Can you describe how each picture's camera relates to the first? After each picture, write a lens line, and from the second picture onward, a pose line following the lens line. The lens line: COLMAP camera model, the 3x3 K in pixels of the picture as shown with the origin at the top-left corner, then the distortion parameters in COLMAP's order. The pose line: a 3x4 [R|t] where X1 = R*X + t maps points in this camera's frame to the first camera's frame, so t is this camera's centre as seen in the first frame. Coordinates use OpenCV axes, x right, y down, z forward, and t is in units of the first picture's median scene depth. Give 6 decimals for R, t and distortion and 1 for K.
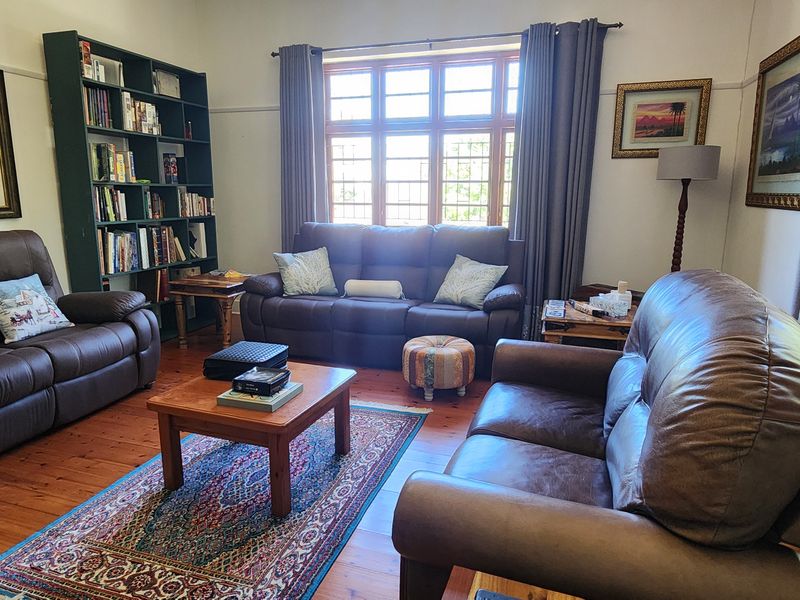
lens RADIAL K [[528.5, 0, 397.1], [0, 528.5, 298.8], [0, 0, 1]] dist [-0.003496, 0.006646]
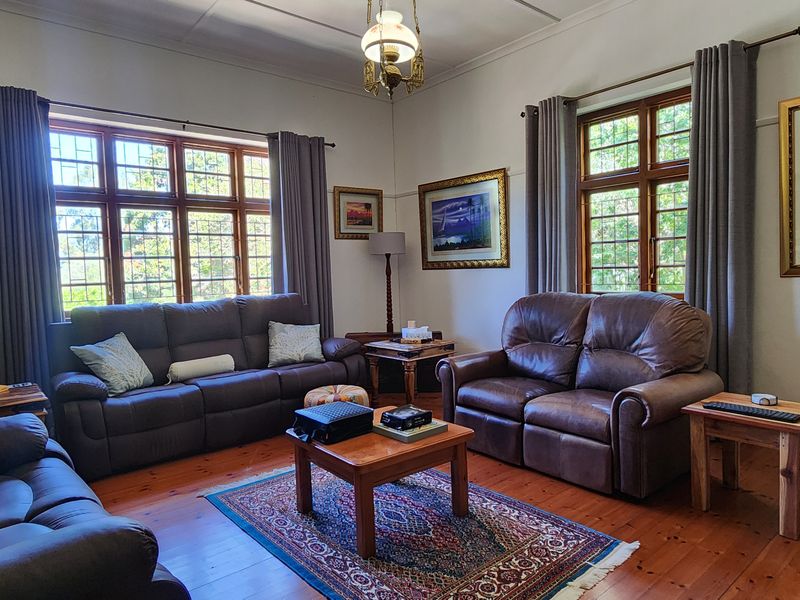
lens RADIAL K [[528.5, 0, 400.0], [0, 528.5, 300.2], [0, 0, 1]] dist [-0.003496, 0.006646]
pose [[0.524077, -0.069480, 0.848832, -0.666403], [0.201790, 0.978417, -0.044500, -0.024105], [-0.827420, 0.194607, 0.526786, 0.200245]]
